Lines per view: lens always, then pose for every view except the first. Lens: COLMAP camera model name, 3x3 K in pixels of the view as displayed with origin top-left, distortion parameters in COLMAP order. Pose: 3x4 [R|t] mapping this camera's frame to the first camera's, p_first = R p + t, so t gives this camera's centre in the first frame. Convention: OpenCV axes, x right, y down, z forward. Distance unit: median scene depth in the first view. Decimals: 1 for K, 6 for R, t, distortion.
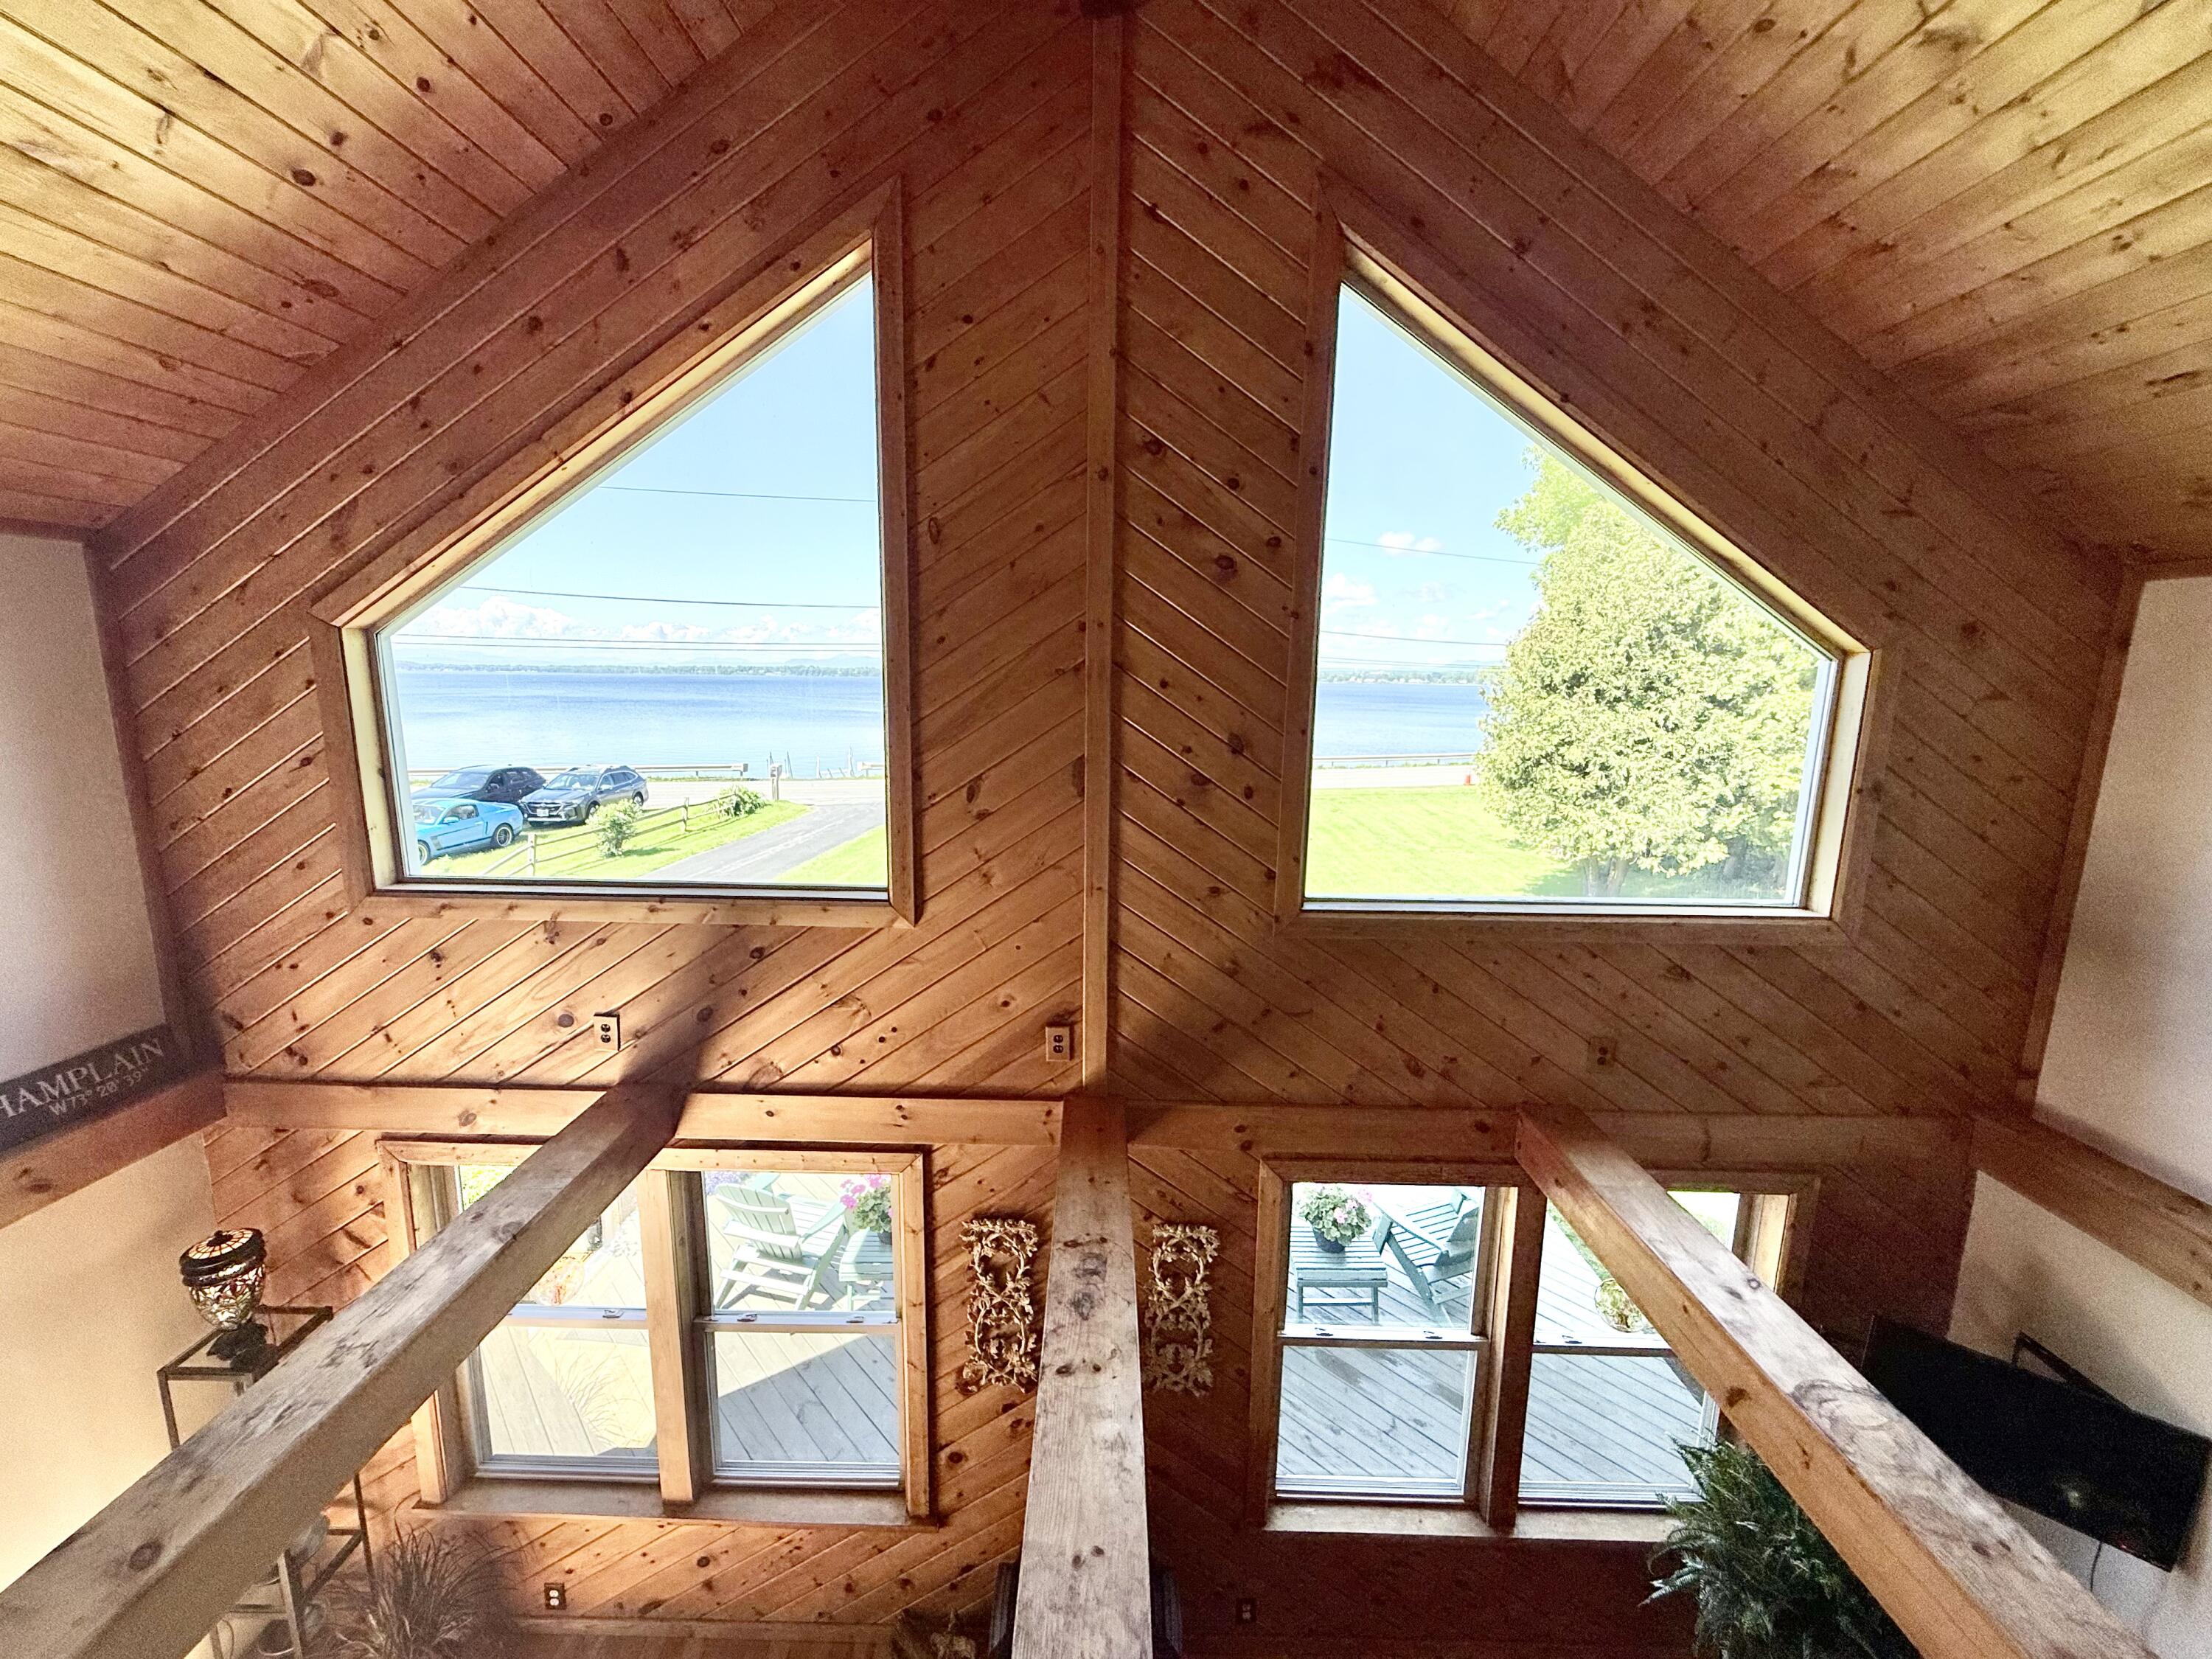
lens RADIAL K [[882.0, 0, 1100.5], [0, 882.0, 832.2], [0, 0, 1]] dist [0.000215, 0.000067]
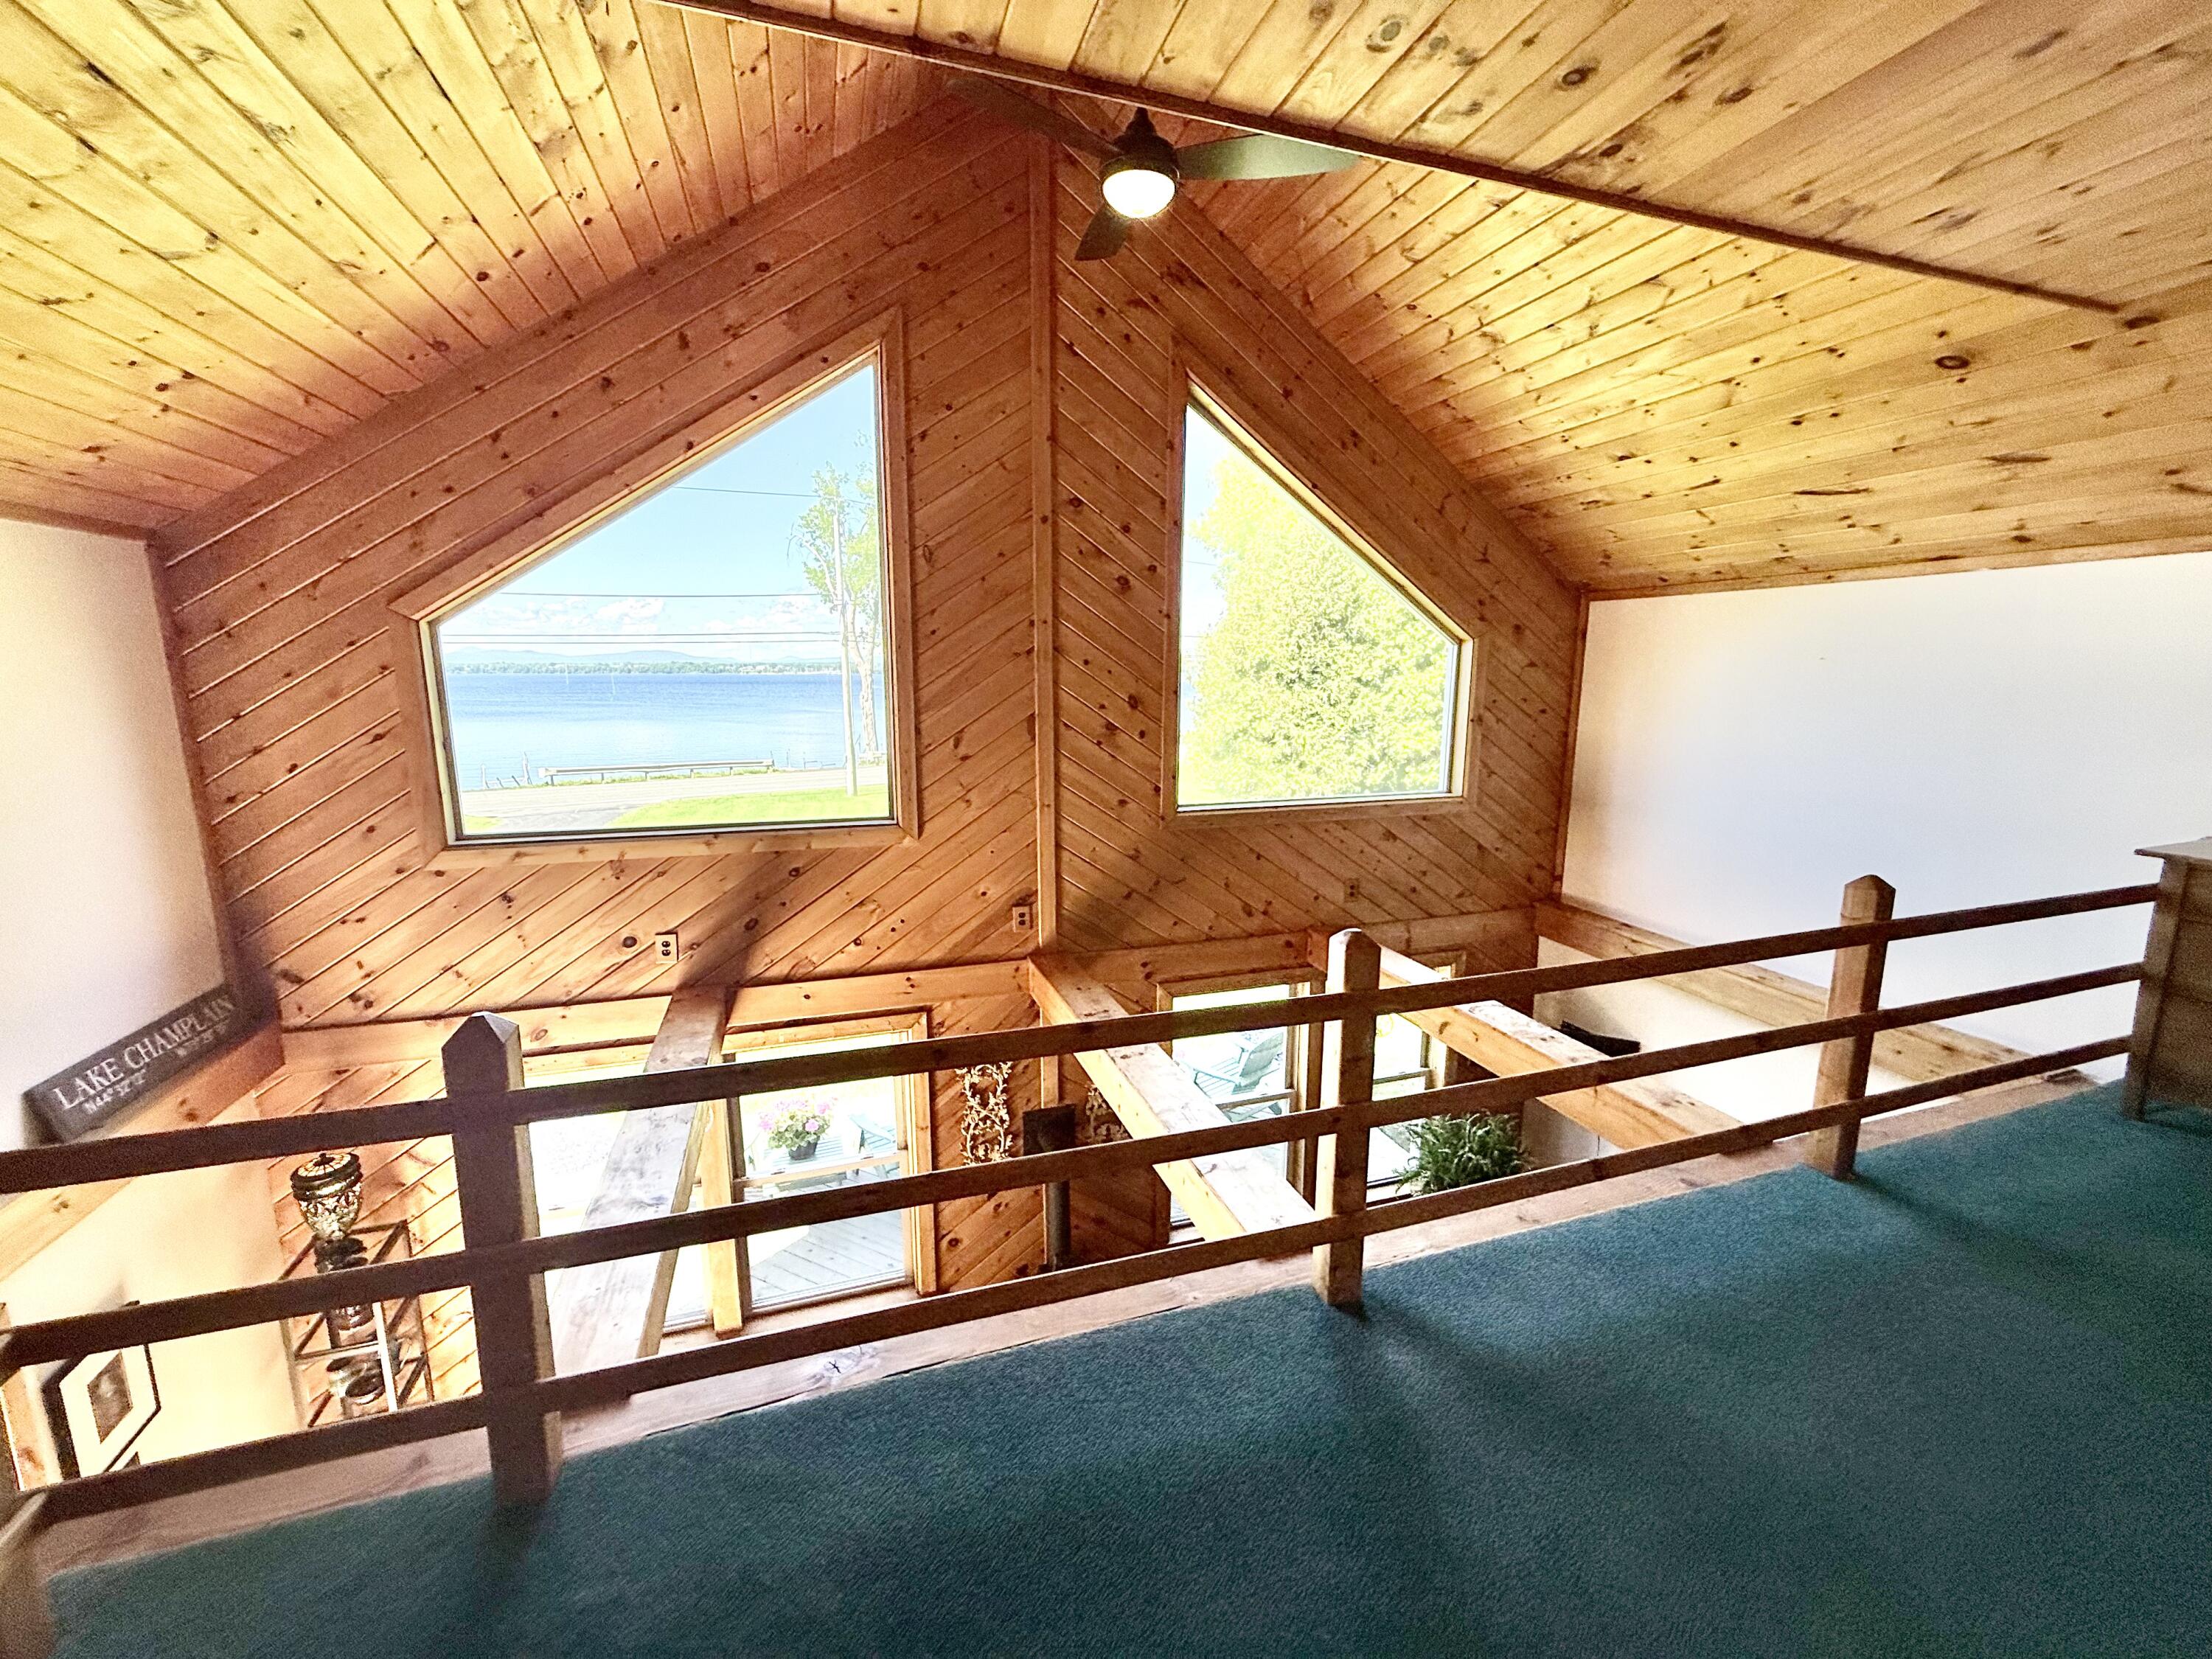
lens RADIAL K [[882.0, 0, 1101.2], [0, 882.0, 833.5], [0, 0, 1]] dist [0.000215, 0.000067]
pose [[0.945148, -0.071530, 0.318715, -0.371558], [0.068268, 0.997437, 0.021410, 0.082852], [-0.319429, 0.001522, 0.947609, -0.382554]]
